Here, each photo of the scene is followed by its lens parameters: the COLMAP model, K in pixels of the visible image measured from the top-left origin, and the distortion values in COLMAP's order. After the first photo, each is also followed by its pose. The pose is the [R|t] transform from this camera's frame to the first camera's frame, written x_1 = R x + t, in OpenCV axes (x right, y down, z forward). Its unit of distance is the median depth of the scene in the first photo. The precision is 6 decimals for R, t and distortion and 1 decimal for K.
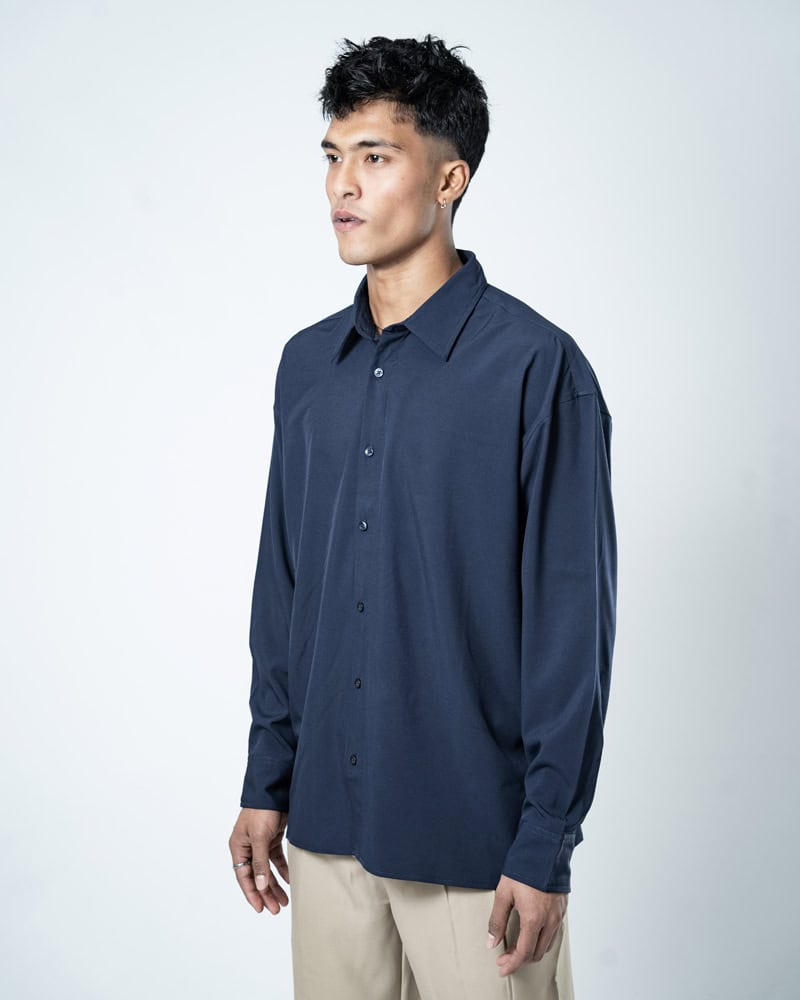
lens RADIAL K [[2714.9, 0, 398.6], [0, 2714.9, 506.6], [0, 0, 1]] dist [0.871578, 0.000000]
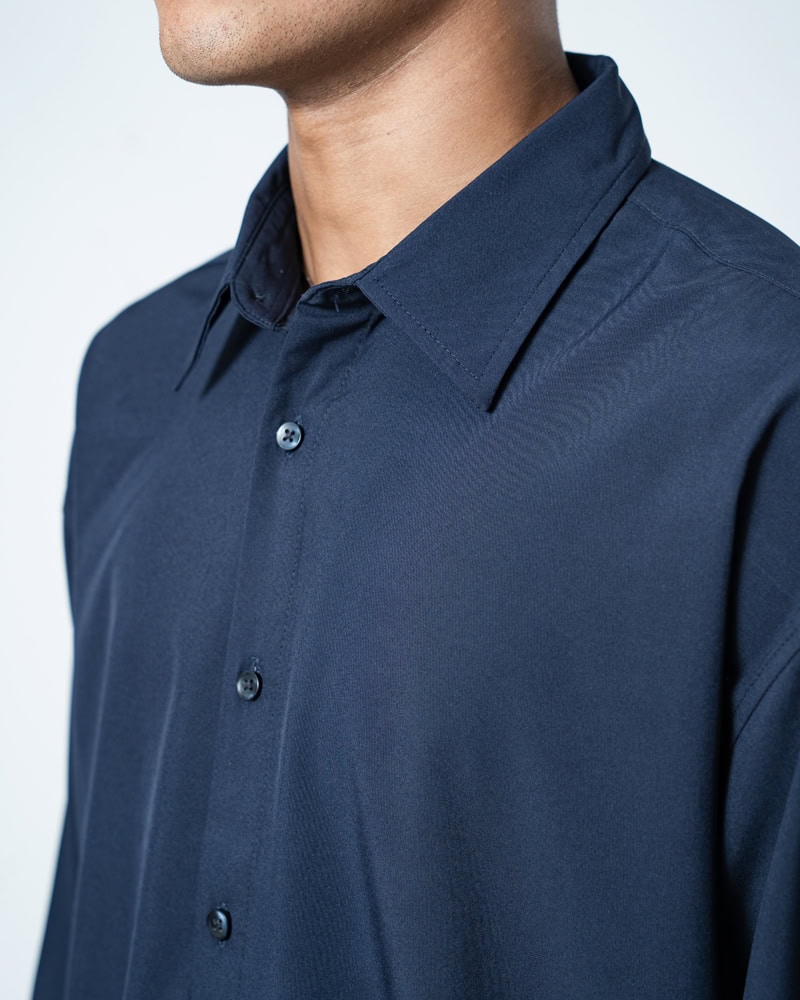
lens RADIAL K [[2714.9, 0, 394.6], [0, 2714.9, 494.4], [0, 0, 1]] dist [0.871578, 0.000000]
pose [[0.992060, 0.037918, -0.119916, 0.043317], [-0.035893, 0.999175, 0.019003, -0.049046], [0.120538, -0.014548, 0.992602, 0.691345]]
